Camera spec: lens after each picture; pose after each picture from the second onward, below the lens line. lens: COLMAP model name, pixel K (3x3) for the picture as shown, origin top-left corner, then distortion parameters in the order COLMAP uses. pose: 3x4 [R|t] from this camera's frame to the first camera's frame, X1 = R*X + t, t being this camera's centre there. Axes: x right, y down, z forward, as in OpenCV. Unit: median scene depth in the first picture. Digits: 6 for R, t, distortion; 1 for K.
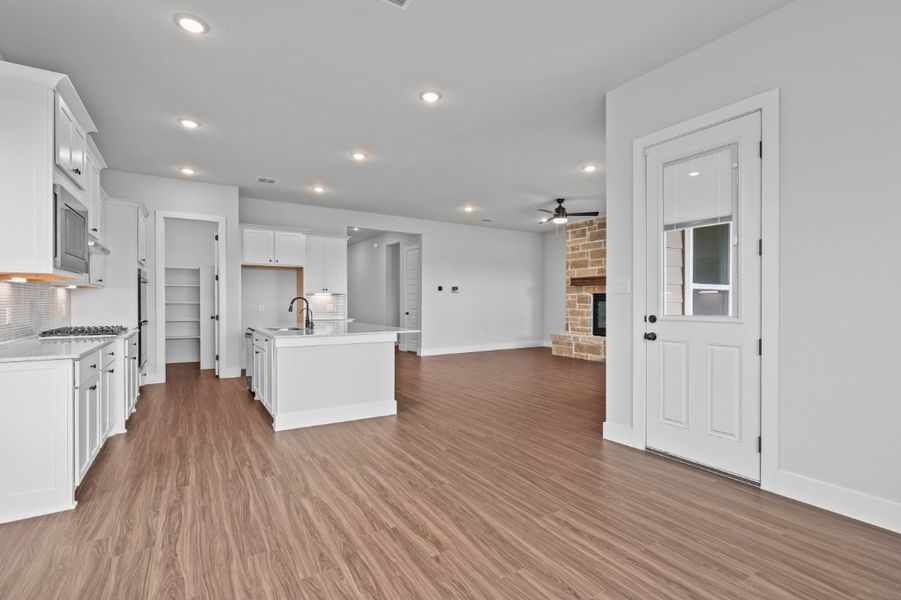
lens RADIAL K [[416.5, 0, 443.1], [0, 416.5, 305.0], [0, 0, 1]] dist [-0.002578, 0.000737]
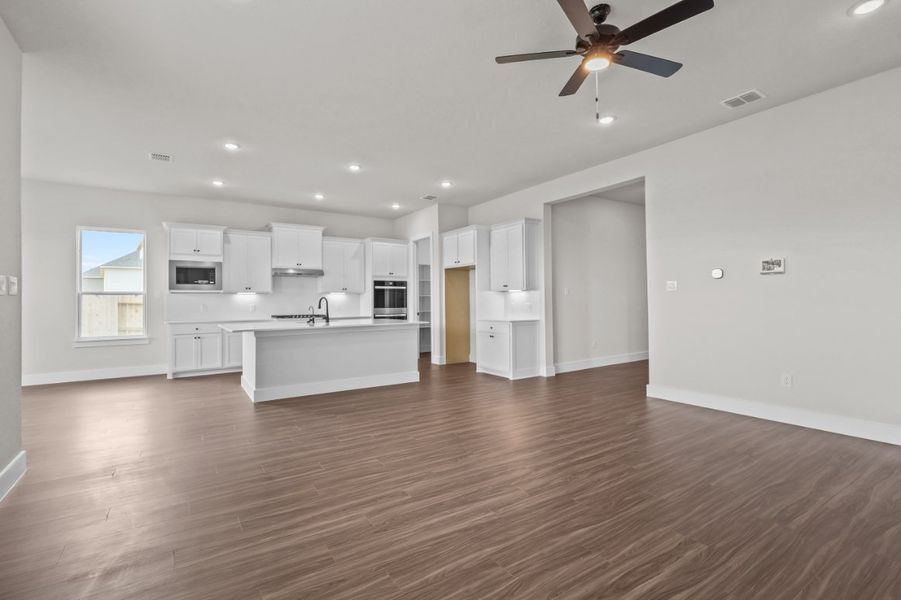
lens RADIAL K [[416.5, 0, 451.1], [0, 416.5, 301.7], [0, 0, 1]] dist [-0.002578, 0.000737]
pose [[0.032037, -0.001630, -0.999485, 0.501993], [-0.000638, 0.999998, -0.001652, -0.002552], [0.999486, 0.000690, 0.032035, 0.736773]]
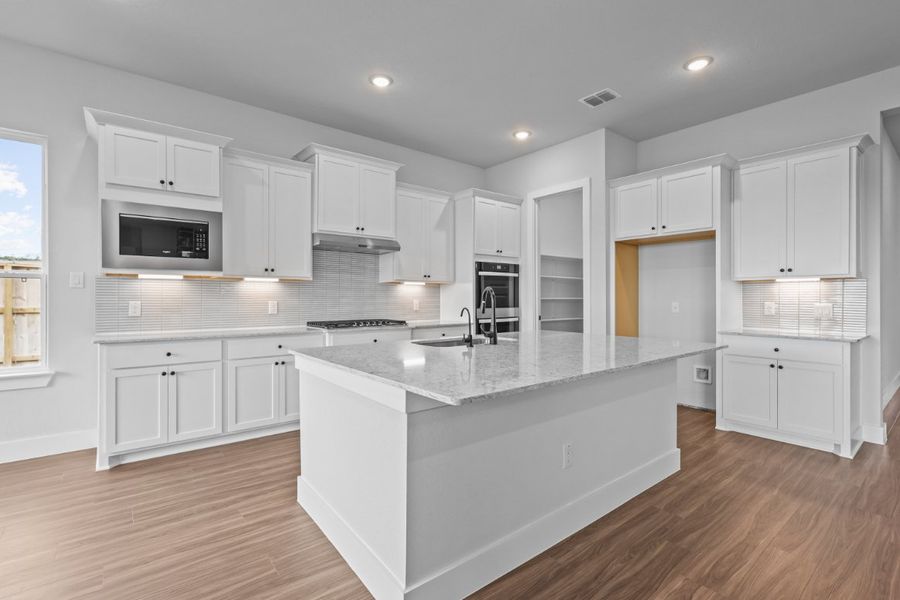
lens RADIAL K [[416.0, 0, 446.0], [0, 416.0, 298.7], [0, 0, 1]] dist [-0.002578, 0.000737]
pose [[0.129493, -0.000604, -0.991580, 0.107725], [-0.008611, 0.999961, -0.001733, -0.001253], [0.991543, 0.008762, 0.129483, 0.486301]]
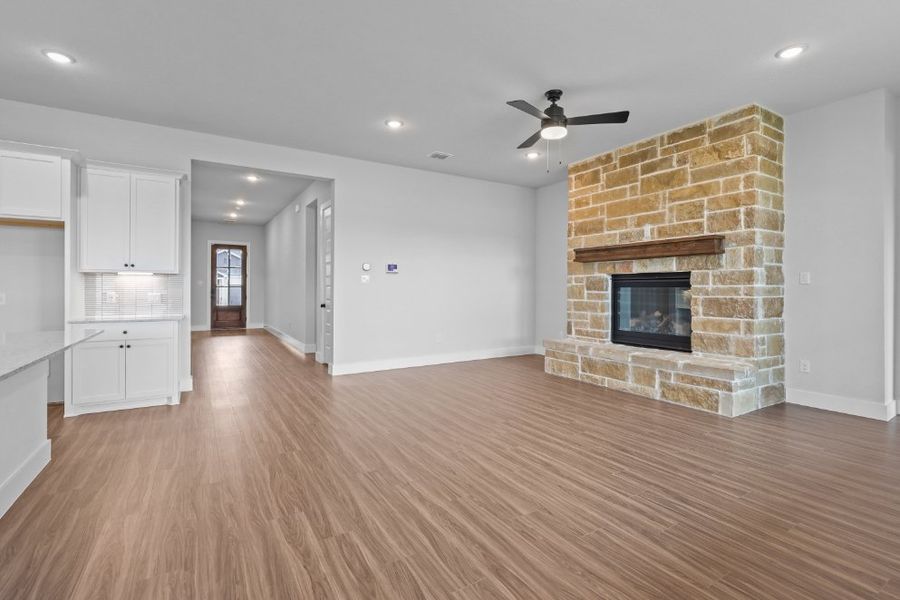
lens RADIAL K [[416.0, 0, 445.6], [0, 416.0, 291.5], [0, 0, 1]] dist [-0.002578, 0.000737]
pose [[0.999979, -0.000267, -0.006516, 0.120645], [0.000238, 0.999990, -0.004456, 0.000205], [0.006517, 0.004454, 0.999969, 0.387828]]
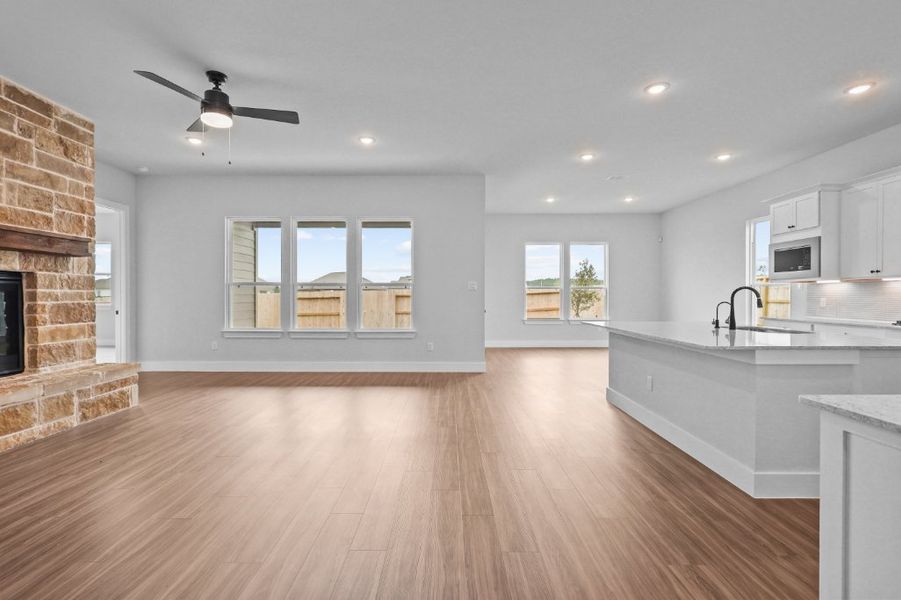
lens RADIAL K [[416.5, 0, 445.5], [0, 416.5, 301.5], [0, 0, 1]] dist [-0.002578, 0.000737]
pose [[-0.850655, -0.010263, 0.525623, -0.158154], [0.001509, 0.999758, 0.021963, -0.005798], [-0.525721, 0.019476, -0.850434, 1.043545]]
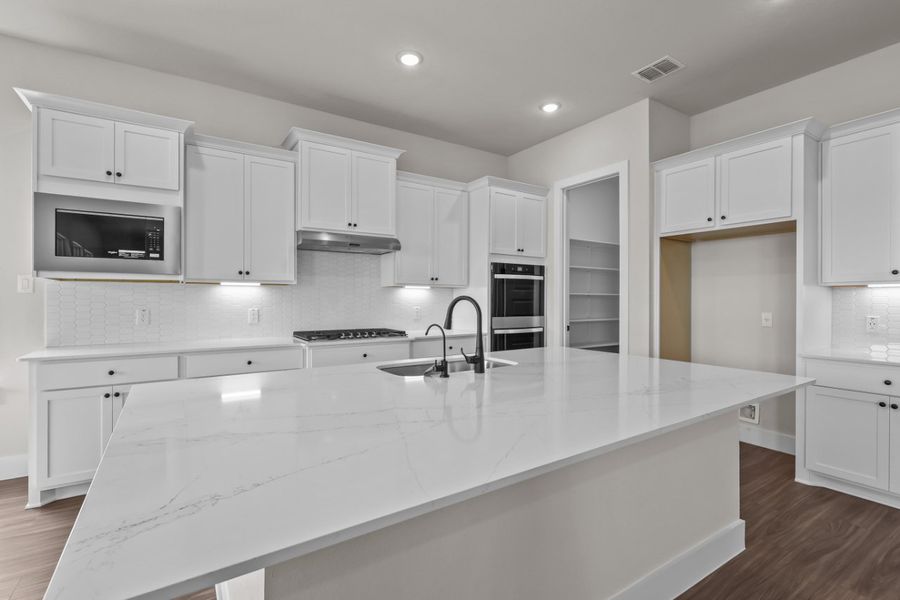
lens RADIAL K [[416.0, 0, 447.1], [0, 416.0, 302.0], [0, 0, 1]] dist [-0.002578, 0.000737]
pose [[0.029183, 0.005693, -0.999558, 0.040575], [-0.012030, 0.999913, 0.005344, -0.008547], [0.999502, 0.011869, 0.029249, 0.531689]]
